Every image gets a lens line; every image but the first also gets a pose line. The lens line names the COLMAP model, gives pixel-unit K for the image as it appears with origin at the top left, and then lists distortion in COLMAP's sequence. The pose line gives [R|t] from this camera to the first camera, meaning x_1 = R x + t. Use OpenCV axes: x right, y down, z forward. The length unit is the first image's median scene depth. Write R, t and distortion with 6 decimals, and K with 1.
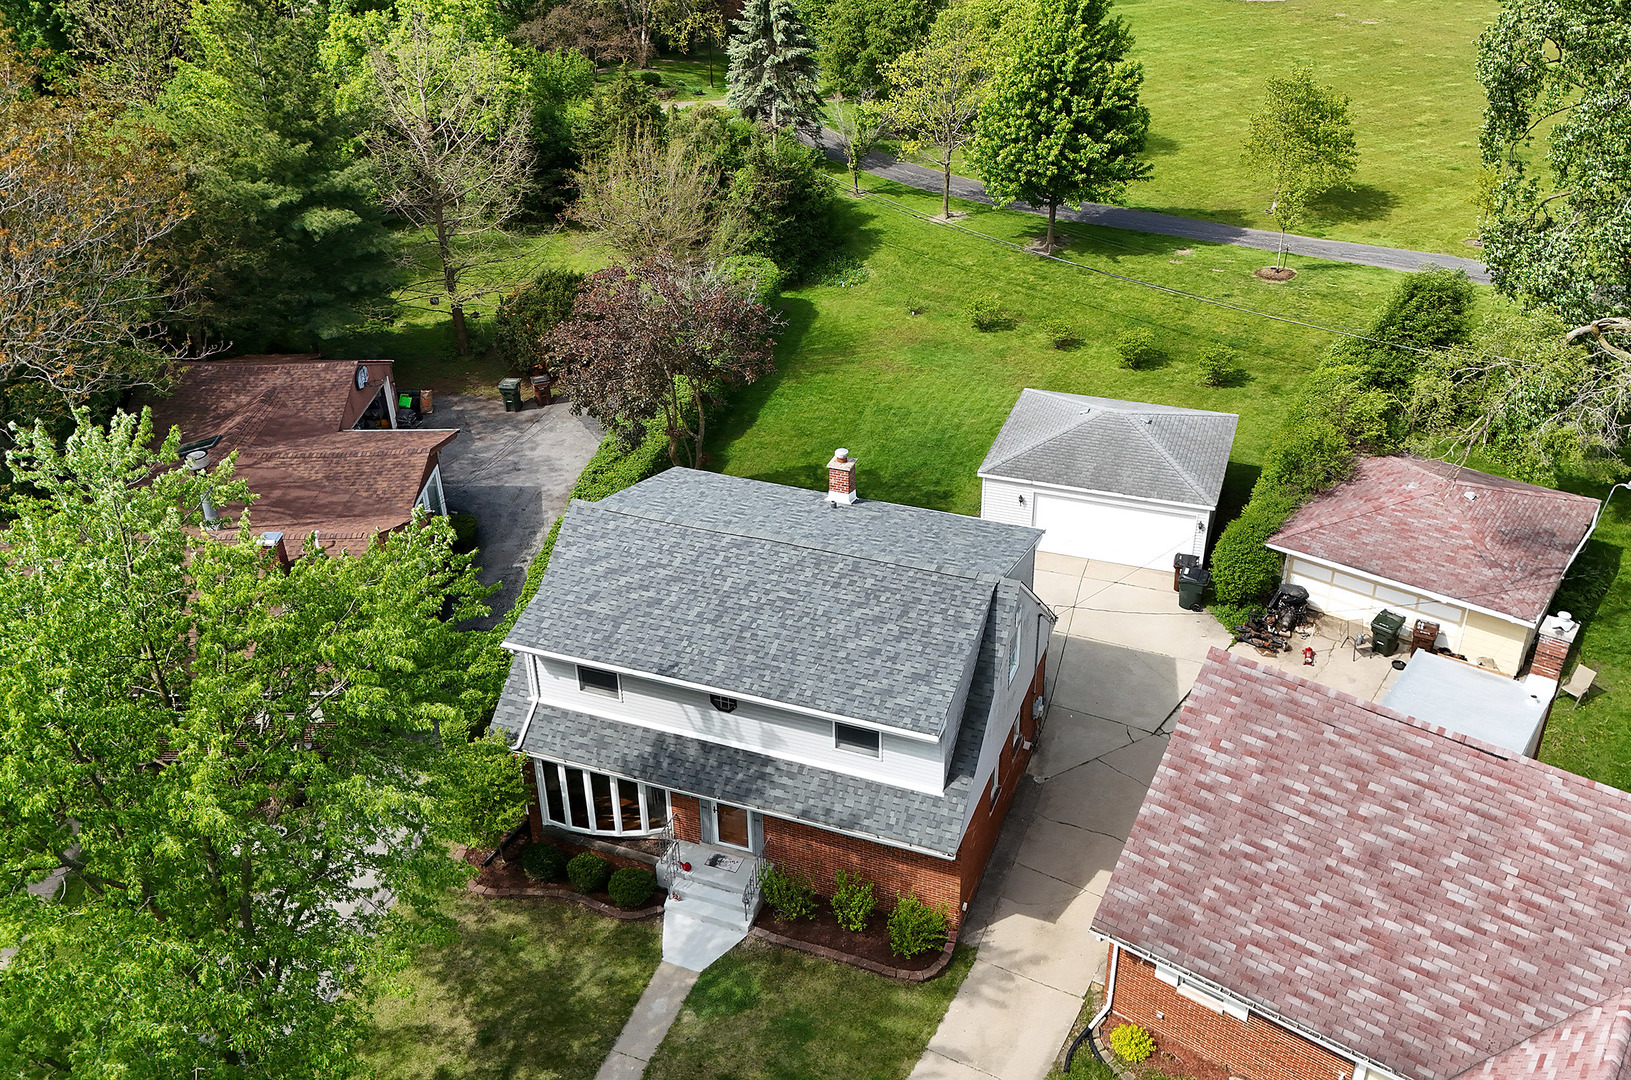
lens RADIAL K [[1374.1, 0, 862.0], [0, 1374.1, 537.8], [0, 0, 1]] dist [0.132723, -0.231206]
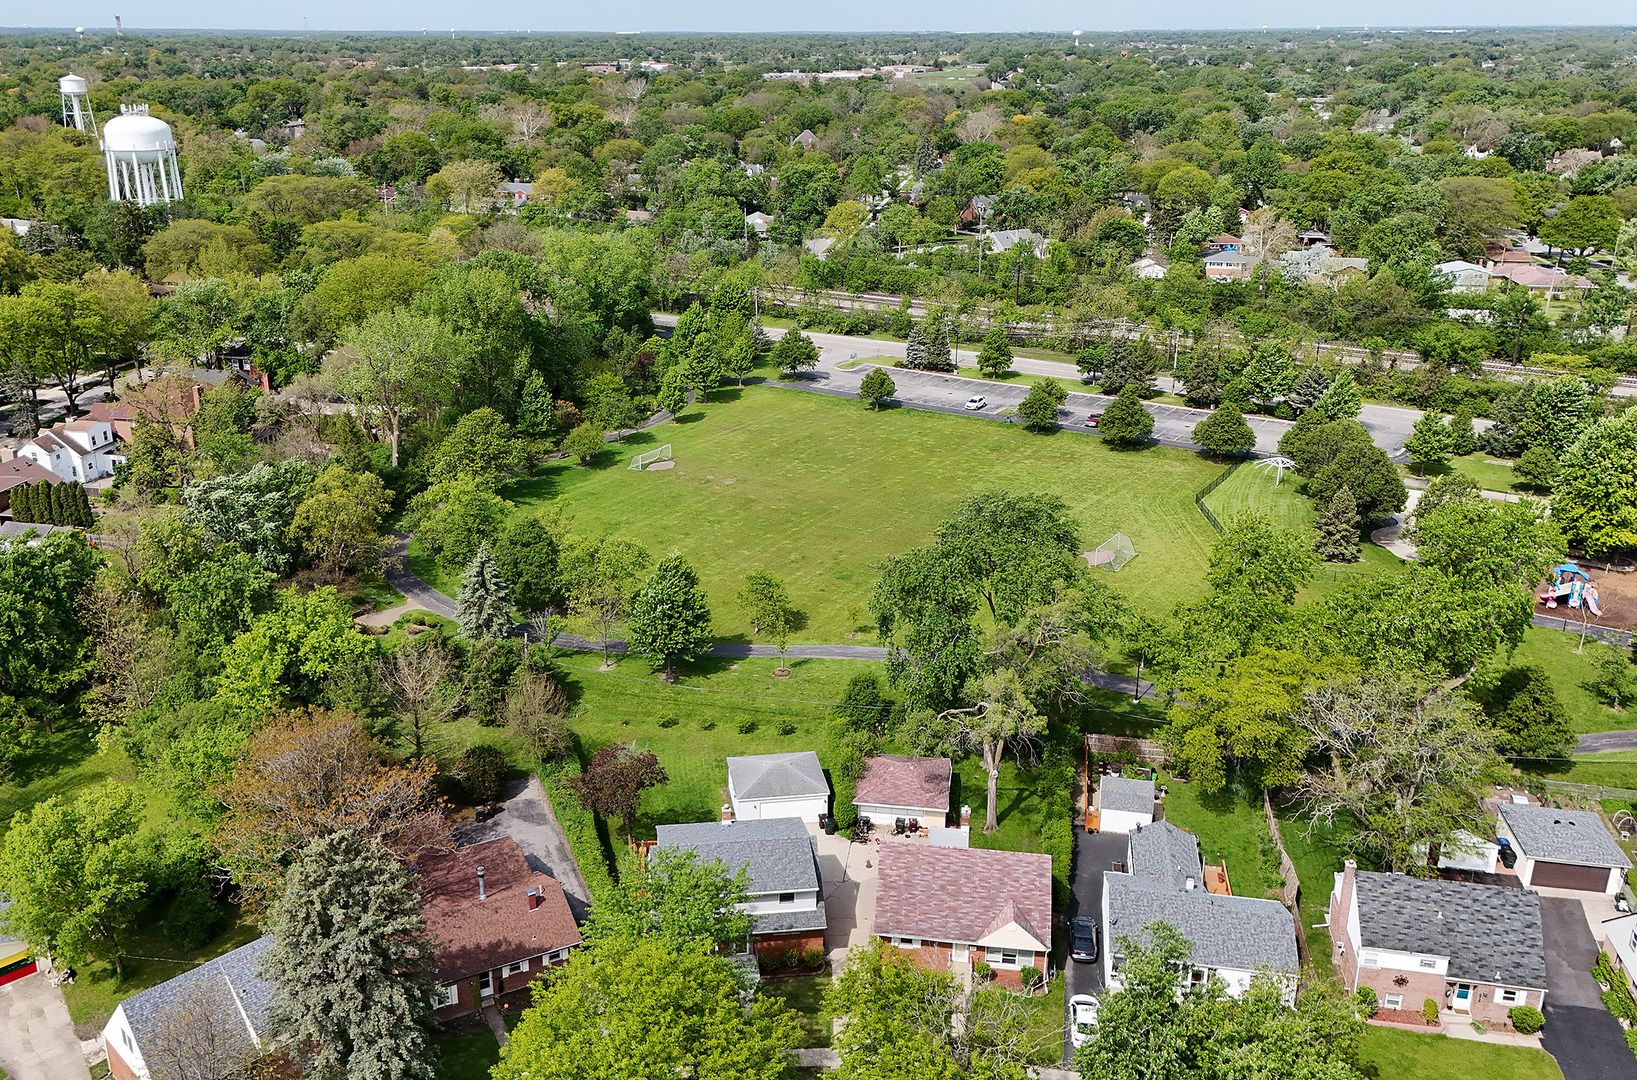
lens RADIAL K [[1393.9, 0, 713.4], [0, 1393.9, 538.4], [0, 0, 1]] dist [0.124013, -0.244703]
pose [[0.904988, -0.154568, 0.396366, -0.919355], [0.227535, 0.963071, -0.143949, -0.155283], [-0.359479, 0.220460, 0.906737, -1.421653]]
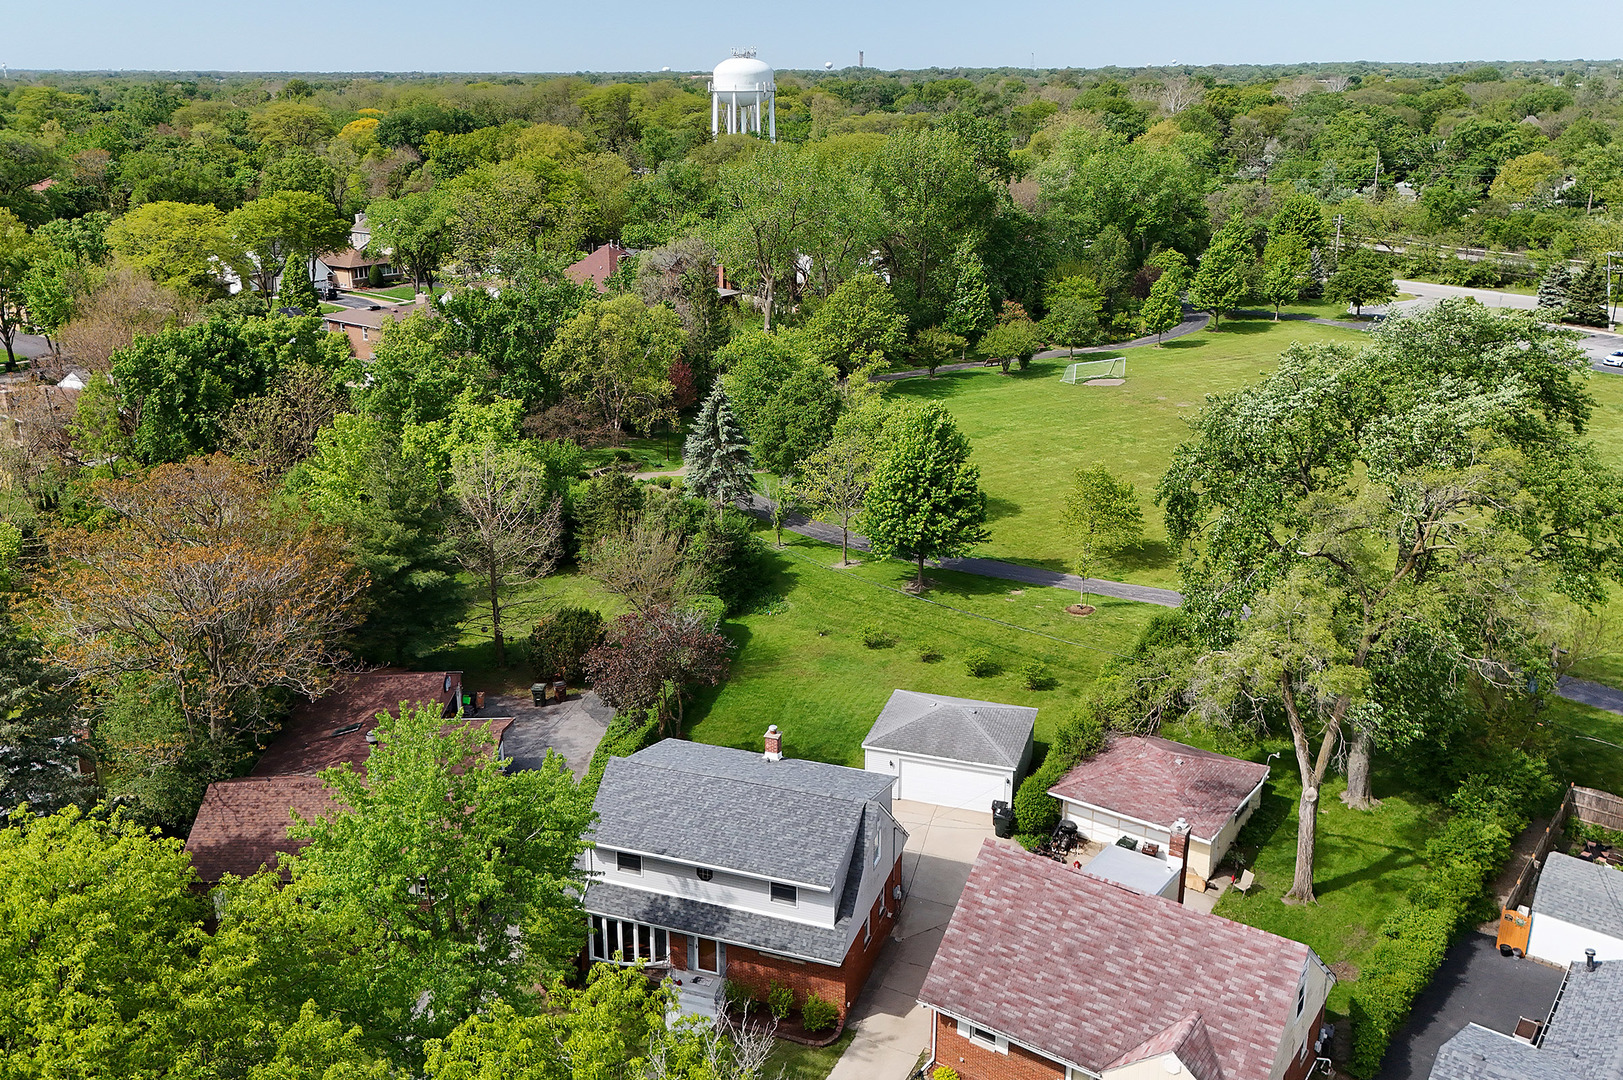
lens RADIAL K [[1380.3, 0, 761.7], [0, 1380.3, 539.4], [0, 0, 1]] dist [0.128583, -0.191363]
pose [[0.999911, 0.000023, -0.013324, -0.005469], [-0.002892, 0.976531, -0.215358, 0.063412], [0.013006, 0.215378, 0.976444, -0.566051]]
